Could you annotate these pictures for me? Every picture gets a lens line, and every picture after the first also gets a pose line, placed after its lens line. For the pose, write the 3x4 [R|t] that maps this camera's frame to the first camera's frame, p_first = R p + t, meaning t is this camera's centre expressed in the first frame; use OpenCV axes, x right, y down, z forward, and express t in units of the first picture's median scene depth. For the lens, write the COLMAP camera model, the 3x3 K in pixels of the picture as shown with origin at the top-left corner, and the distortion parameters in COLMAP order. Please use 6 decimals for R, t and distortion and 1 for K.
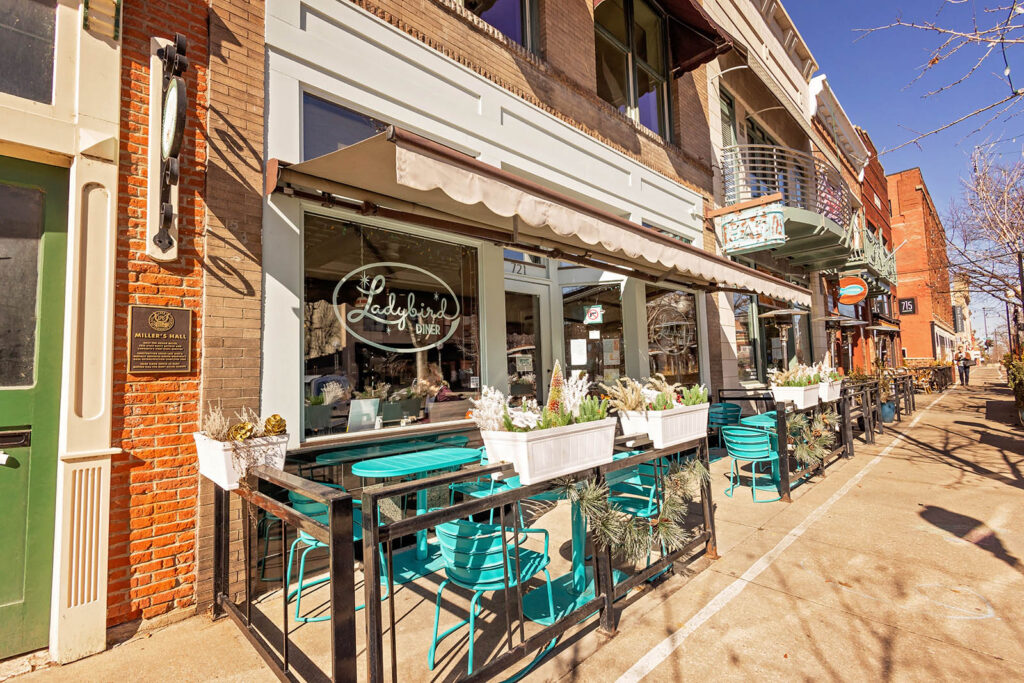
lens RADIAL K [[470.8, 0, 512.0], [0, 470.8, 341.5], [0, 0, 1]] dist [0.001844, 0.000126]
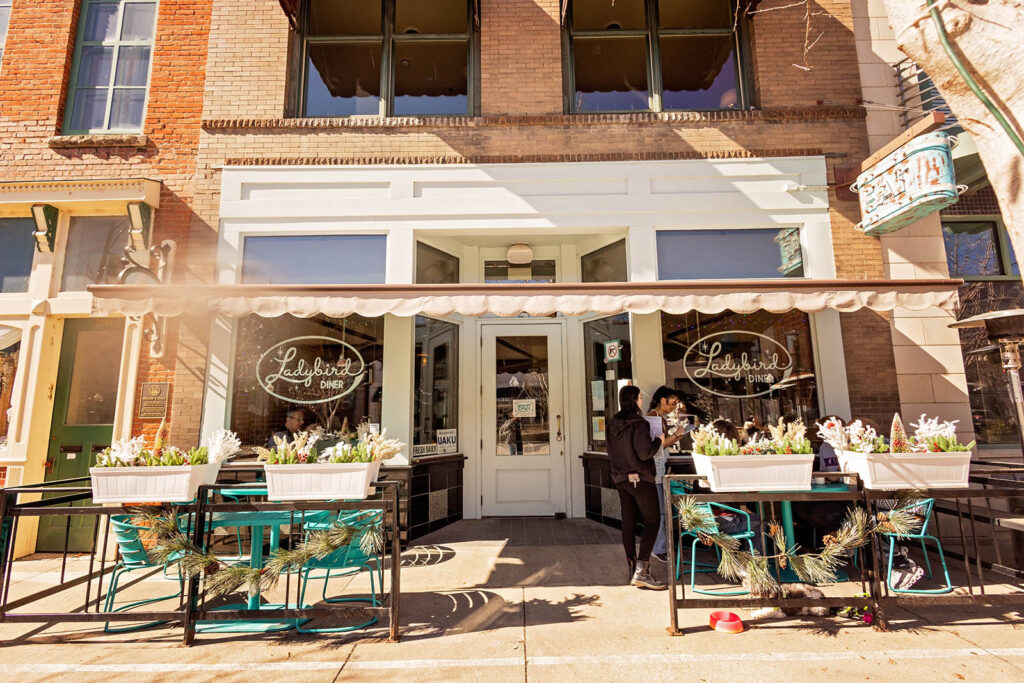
lens RADIAL K [[472.4, 0, 512.0], [0, 472.4, 341.5], [0, 0, 1]] dist [-0.001636, -0.000178]
pose [[0.711033, -0.083791, -0.698149, 1.058685], [0.038895, 0.996041, -0.079931, -0.021244], [0.702082, 0.029679, 0.711477, 0.433997]]
